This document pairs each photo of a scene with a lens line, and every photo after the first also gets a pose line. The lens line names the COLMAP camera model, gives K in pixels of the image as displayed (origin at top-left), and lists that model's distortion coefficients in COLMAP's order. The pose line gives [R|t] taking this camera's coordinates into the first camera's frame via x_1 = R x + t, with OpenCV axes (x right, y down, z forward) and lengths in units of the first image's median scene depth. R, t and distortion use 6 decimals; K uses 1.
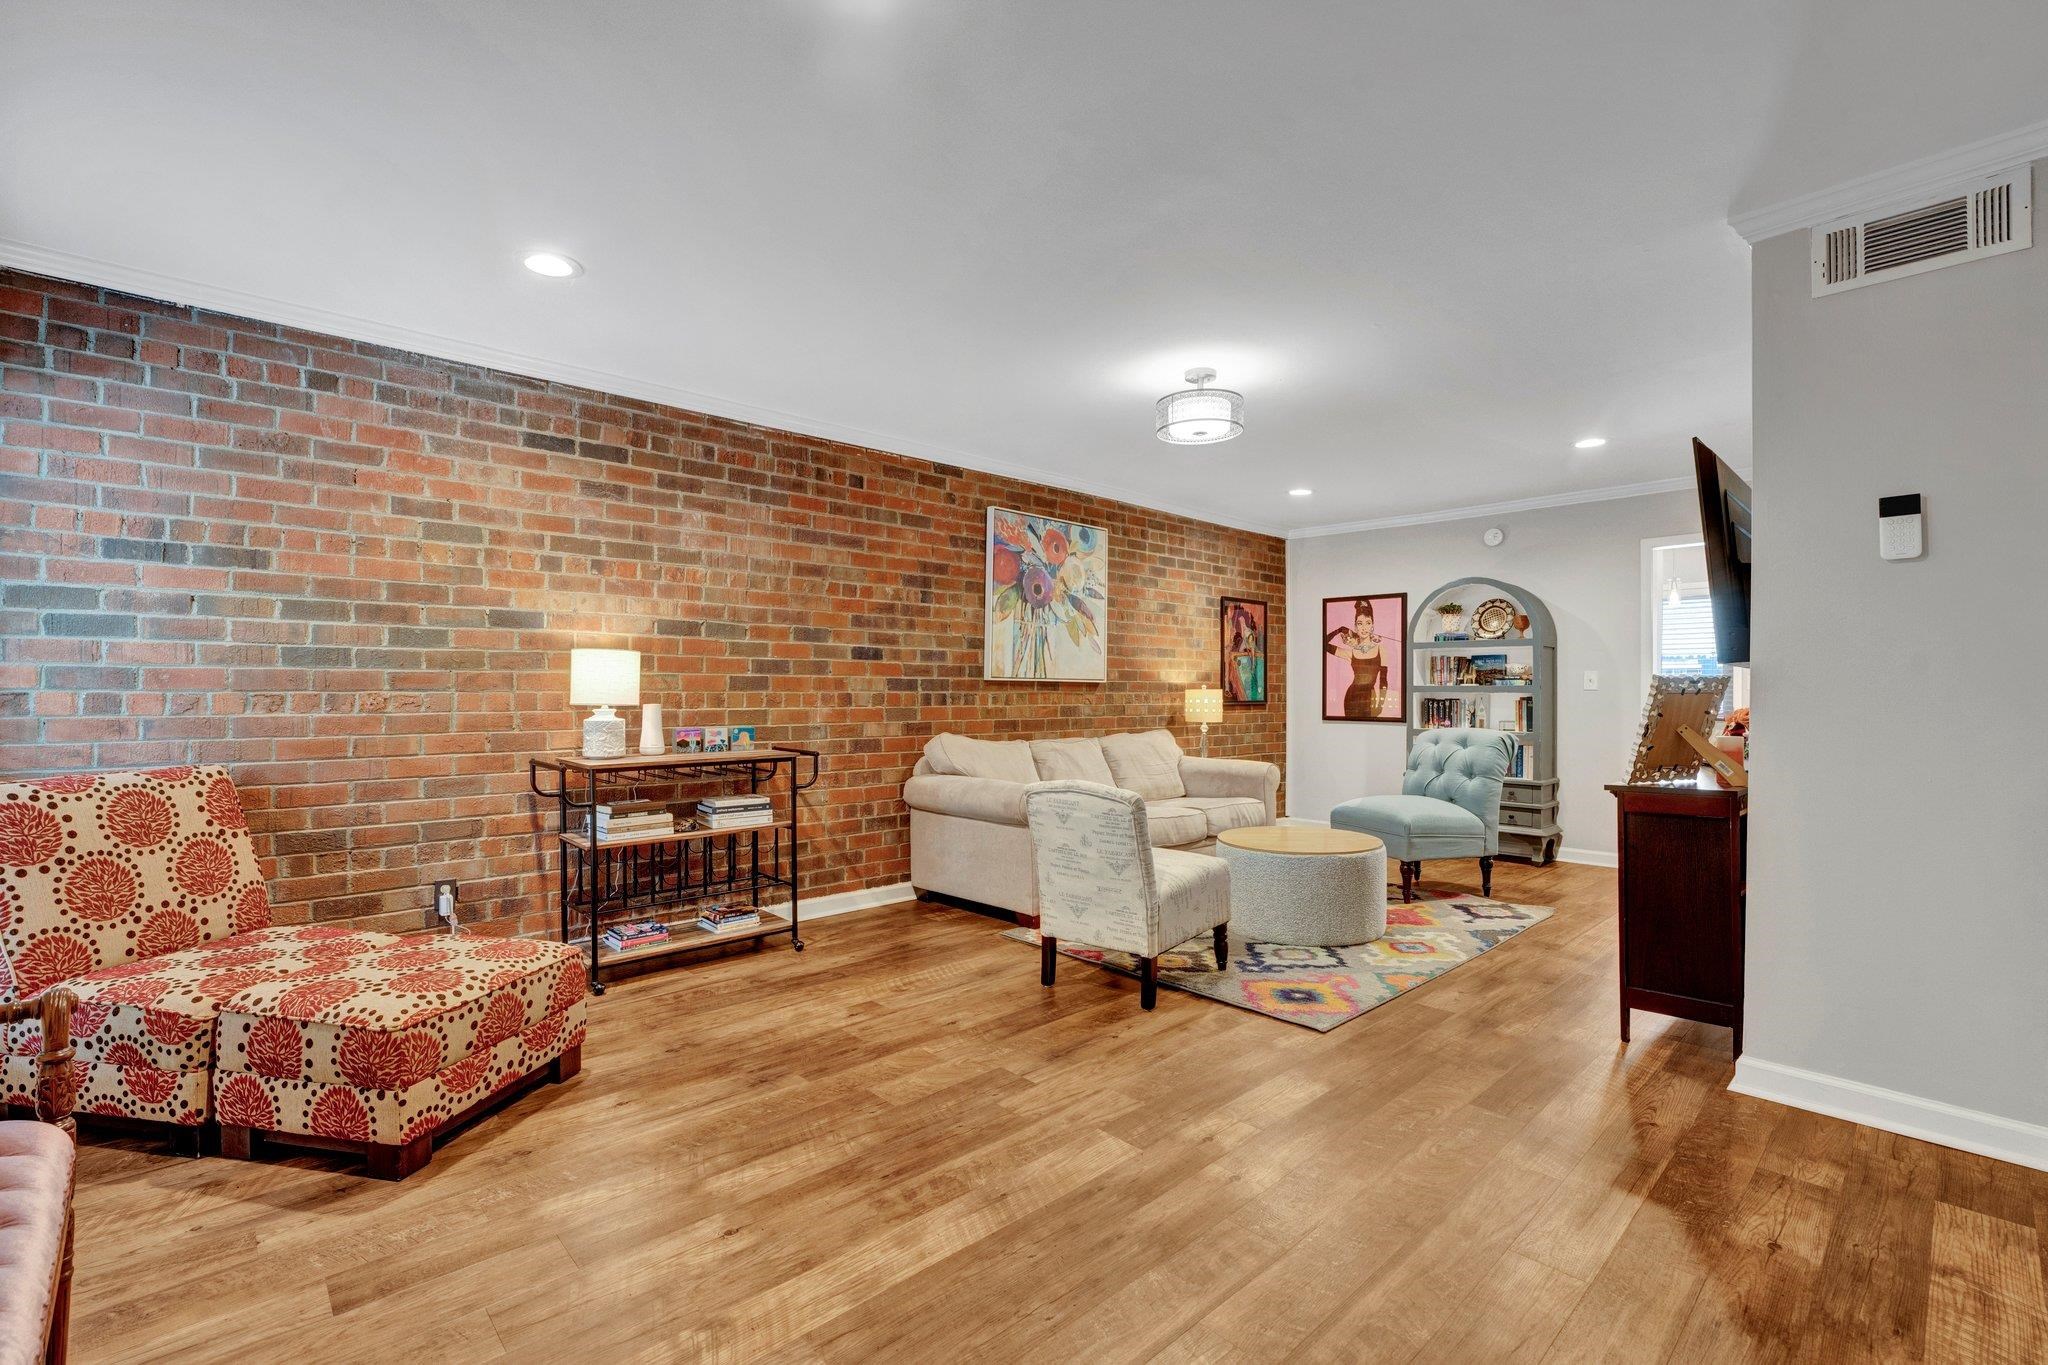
lens RADIAL K [[900.1, 0, 1014.6], [0, 900.1, 684.6], [0, 0, 1]] dist [-0.017033, -0.000161]
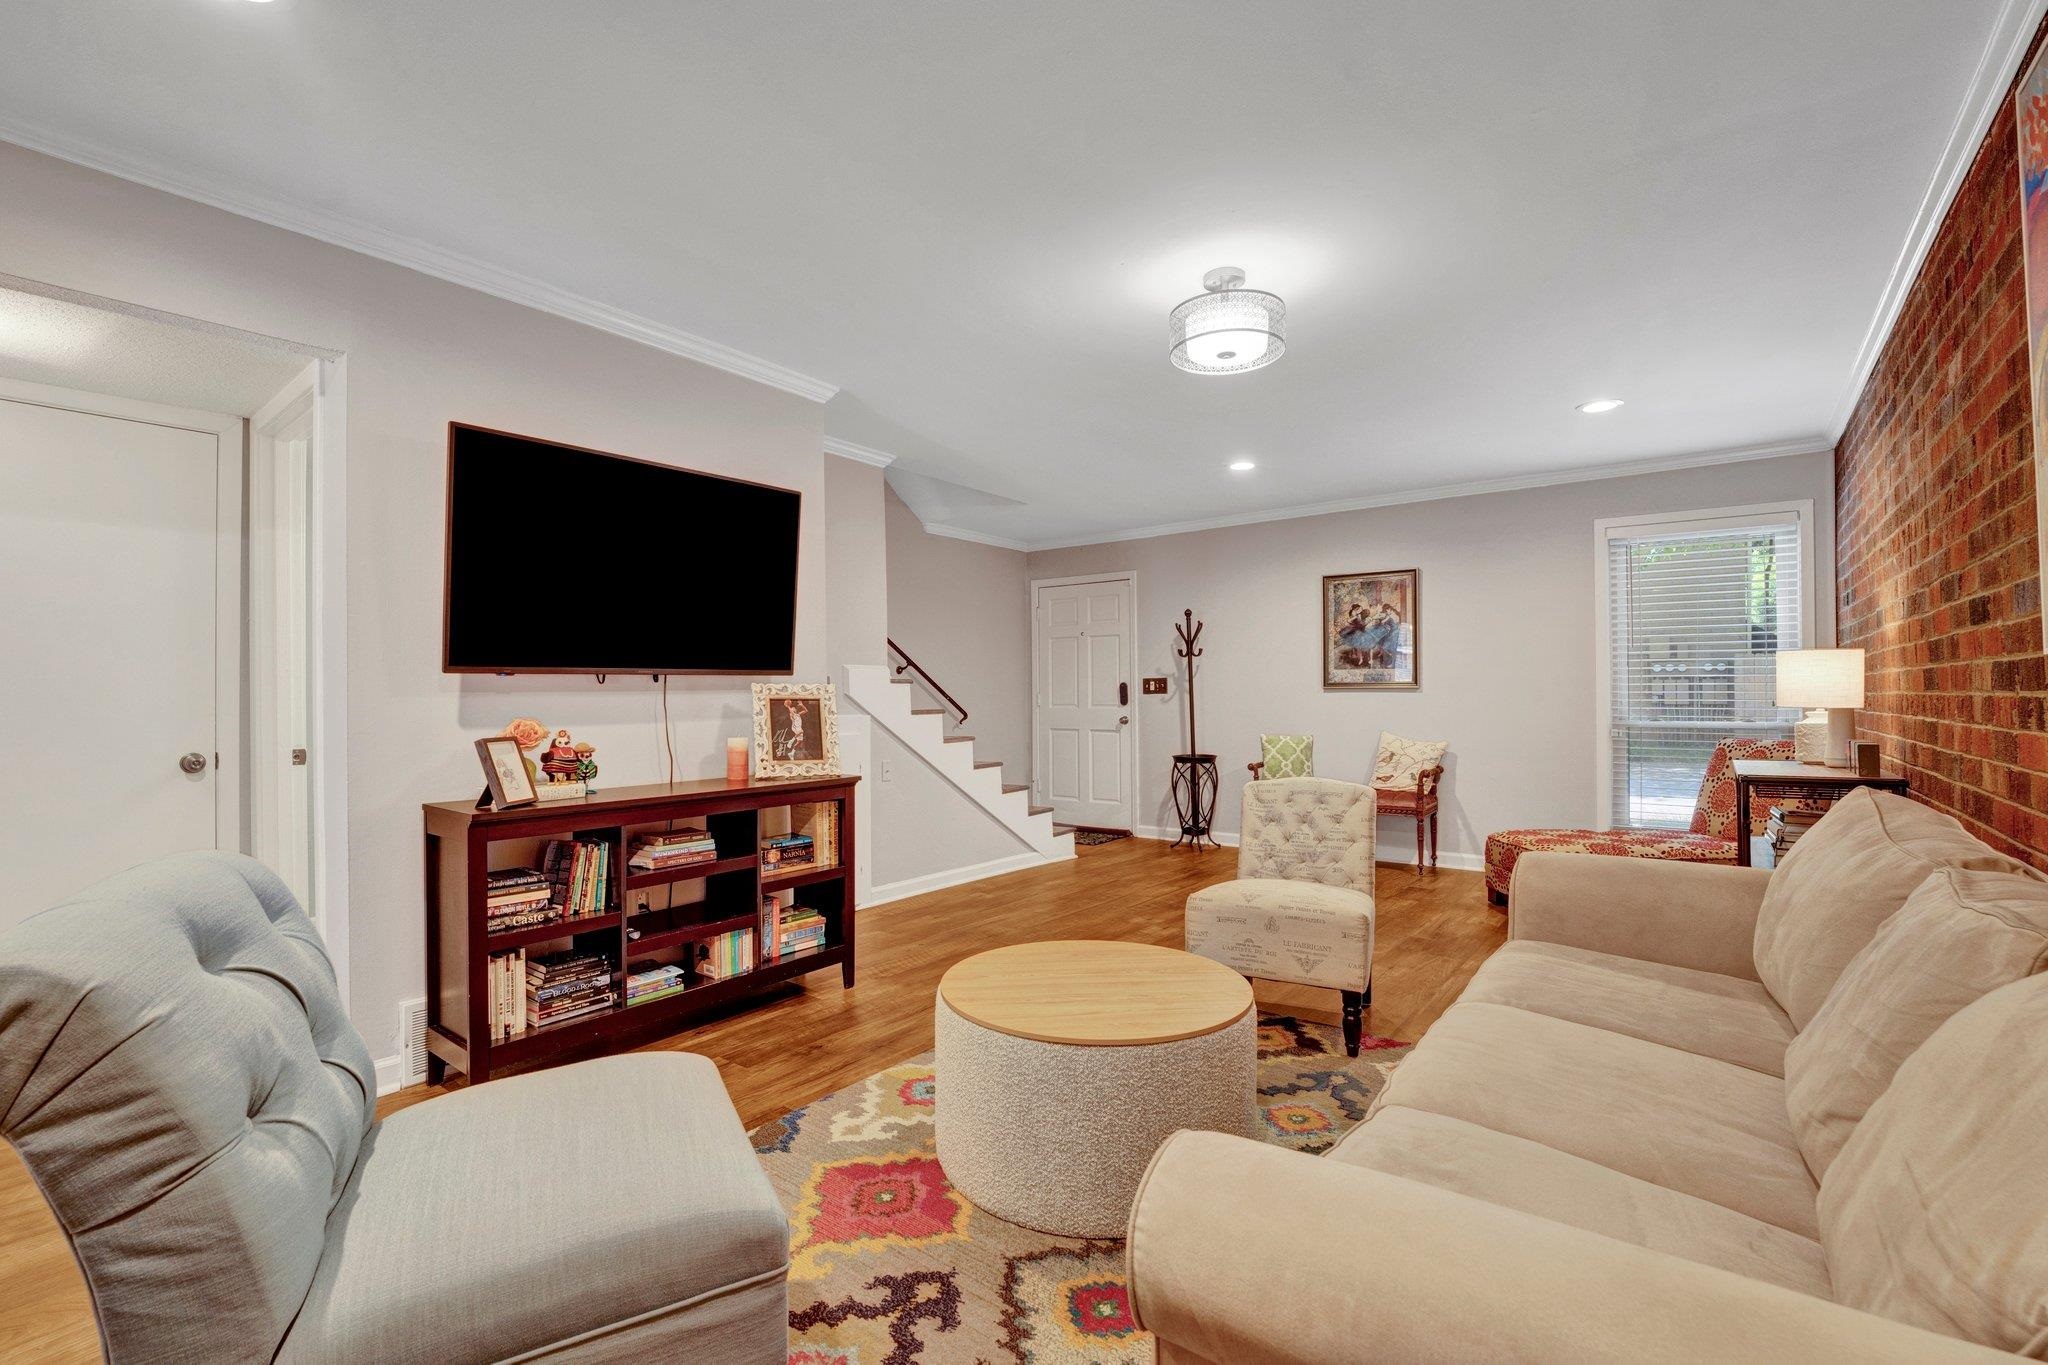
lens RADIAL K [[900.1, 0, 1014.6], [0, 900.1, 684.6], [0, 0, 1]] dist [-0.017033, -0.000161]
pose [[-0.987238, 0.001762, -0.159239, 0.408846], [0.004917, 0.999799, -0.019425, 0.010329], [0.159173, -0.019960, -0.987049, 1.387167]]
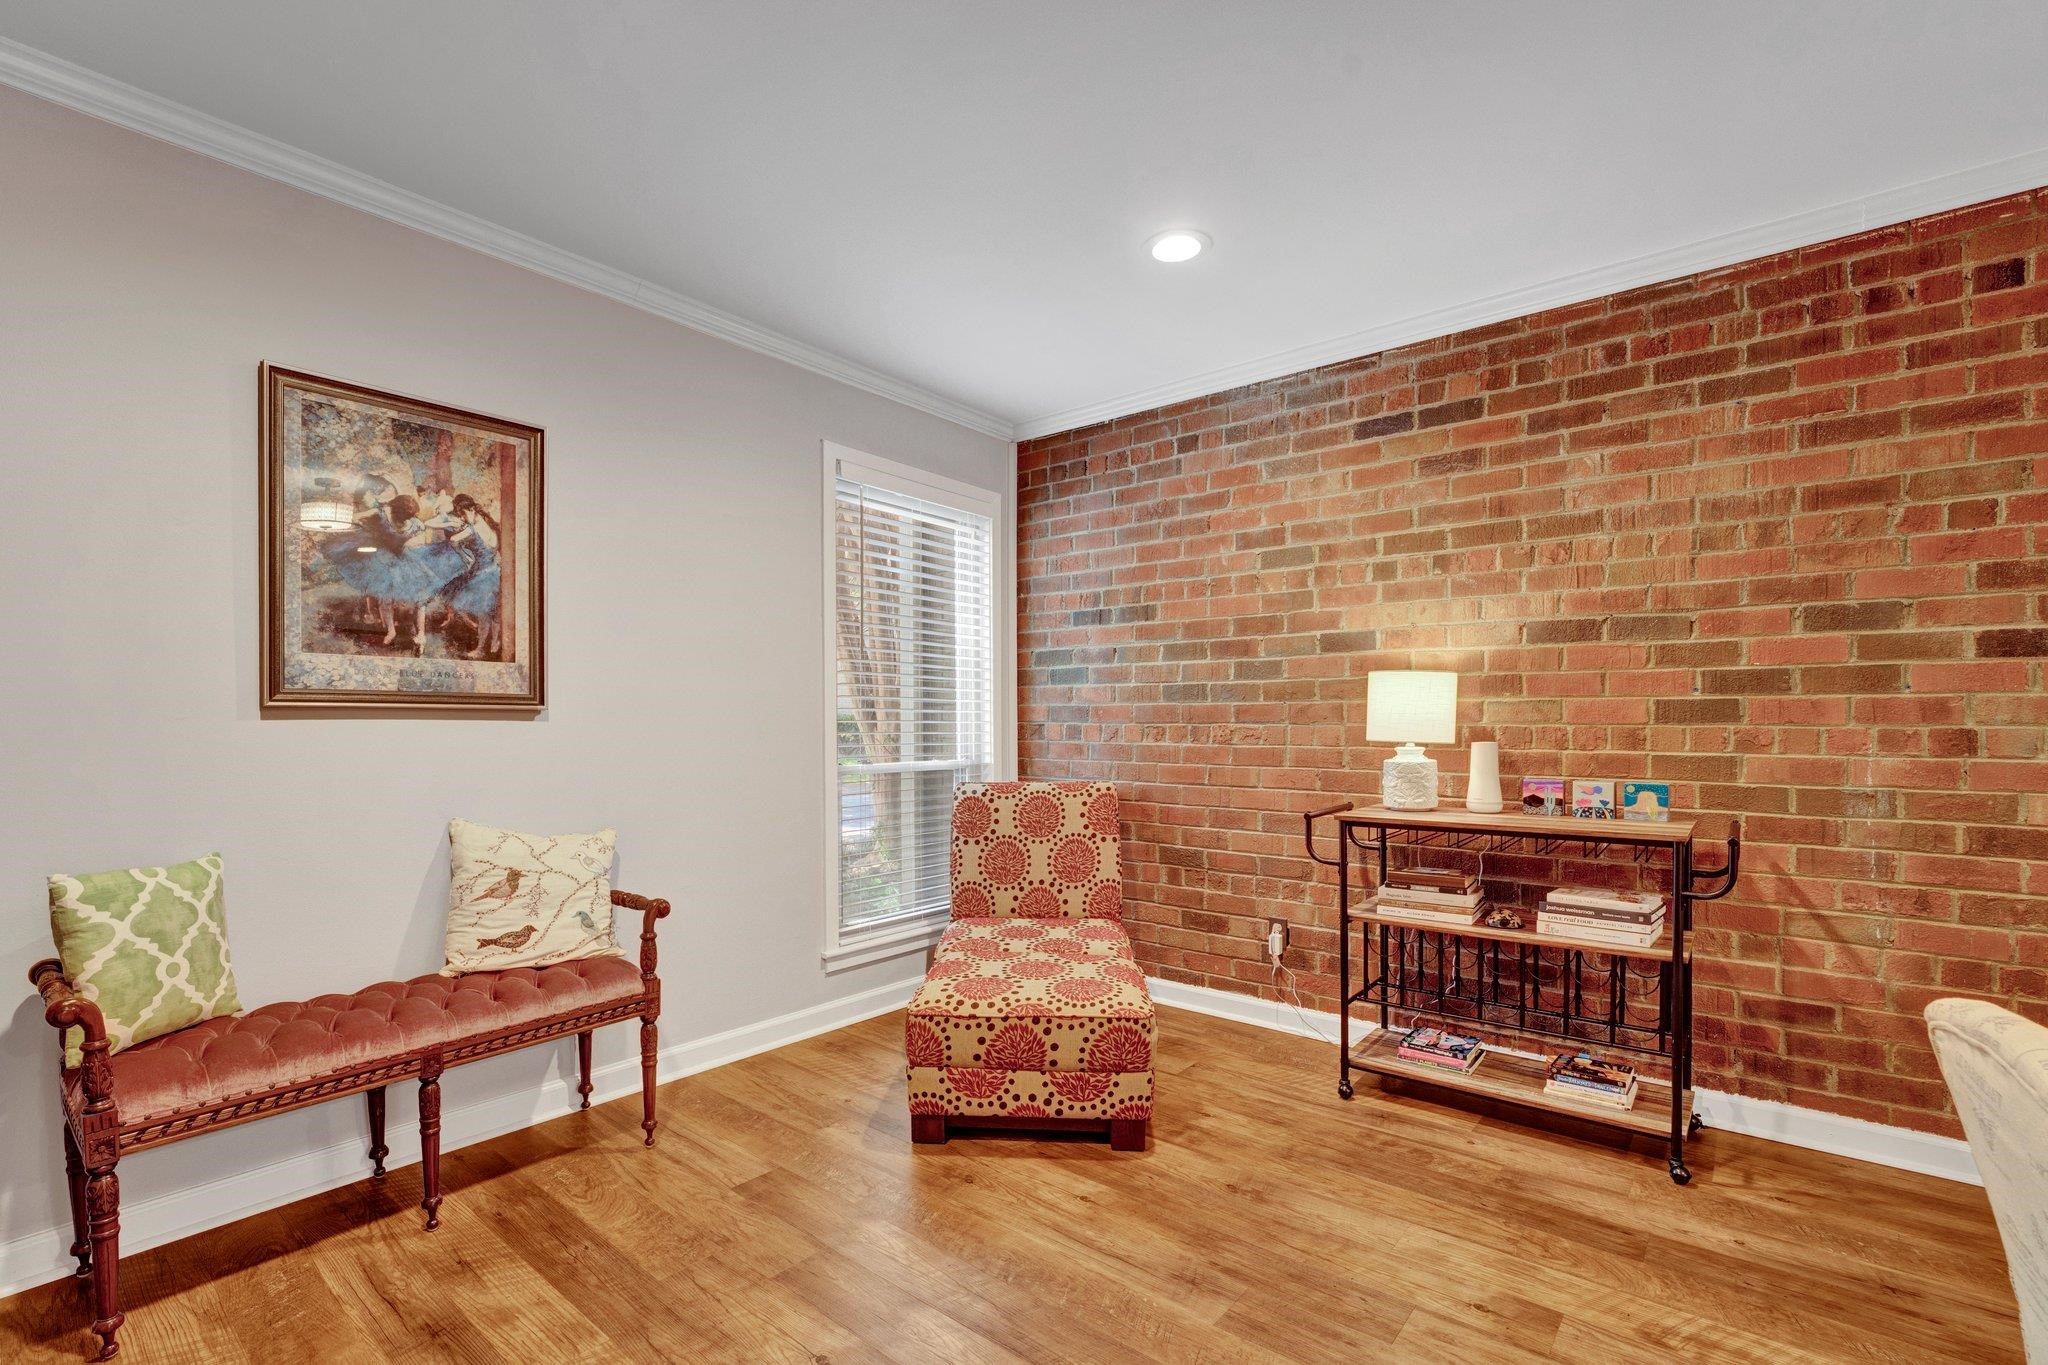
lens RADIAL K [[905.8, 0, 1011.3], [0, 905.8, 740.1], [0, 0, 1]] dist [-0.031402, 0.005672]
pose [[0.123834, 0.020149, -0.992098, 0.216838], [0.006882, 0.999752, 0.021163, 0.001837], [0.992279, -0.009448, 0.123665, 0.435218]]
